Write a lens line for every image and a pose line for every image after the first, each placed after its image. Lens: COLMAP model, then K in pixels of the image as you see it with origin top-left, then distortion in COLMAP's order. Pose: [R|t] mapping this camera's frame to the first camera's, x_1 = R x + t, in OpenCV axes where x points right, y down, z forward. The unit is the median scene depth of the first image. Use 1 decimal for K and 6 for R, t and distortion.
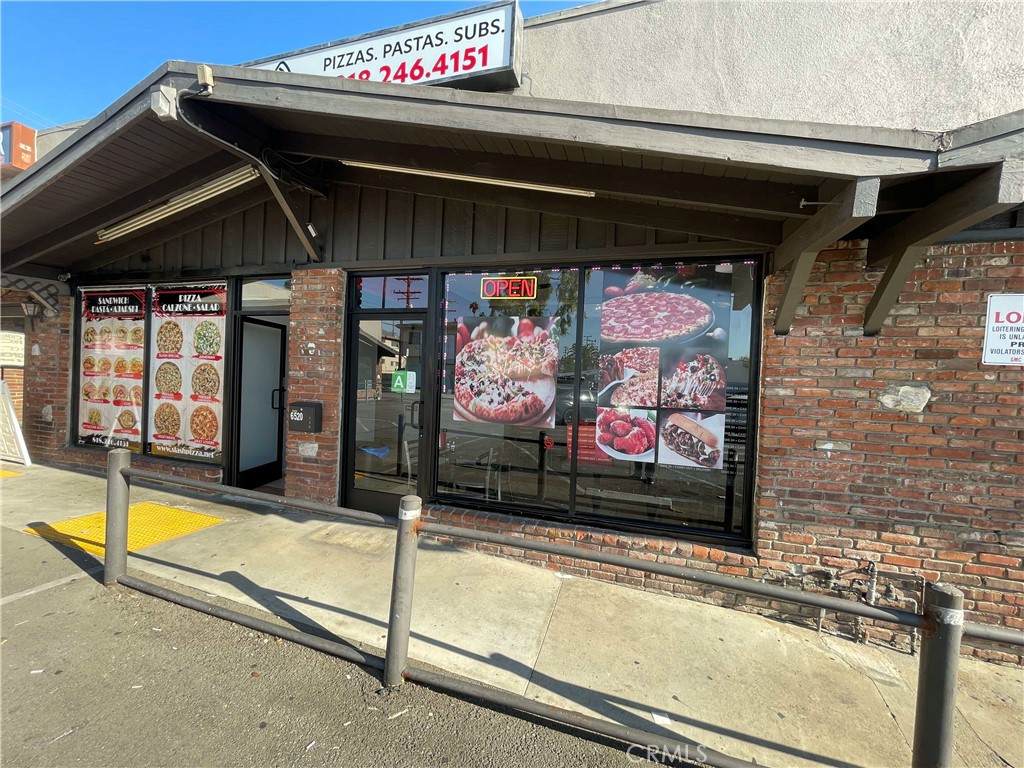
lens RADIAL K [[411.3, 0, 511.2], [0, 411.3, 383.4], [0, 0, 1]] dist [-0.001009, -0.000033]
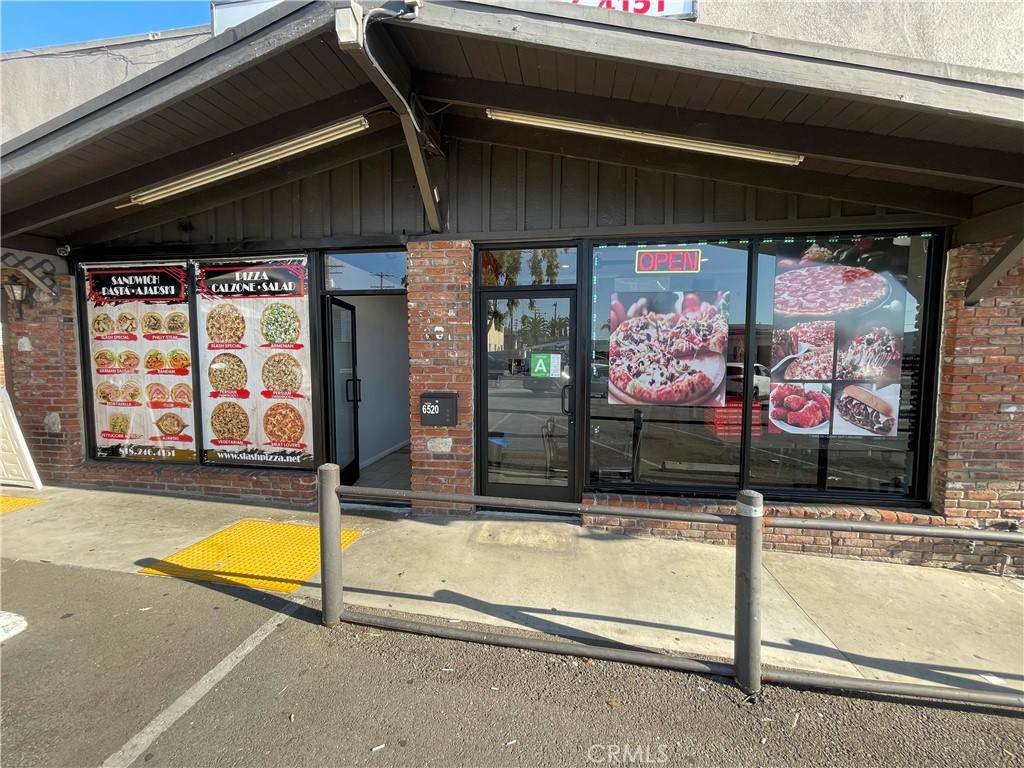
lens RADIAL K [[411.3, 0, 512.4], [0, 411.3, 382.9], [0, 0, 1]] dist [-0.001009, -0.000033]
pose [[0.987618, -0.049796, 0.148765, -0.537454], [0.040722, 0.997155, 0.063428, -0.029942], [-0.151500, -0.056585, 0.986836, 0.110194]]
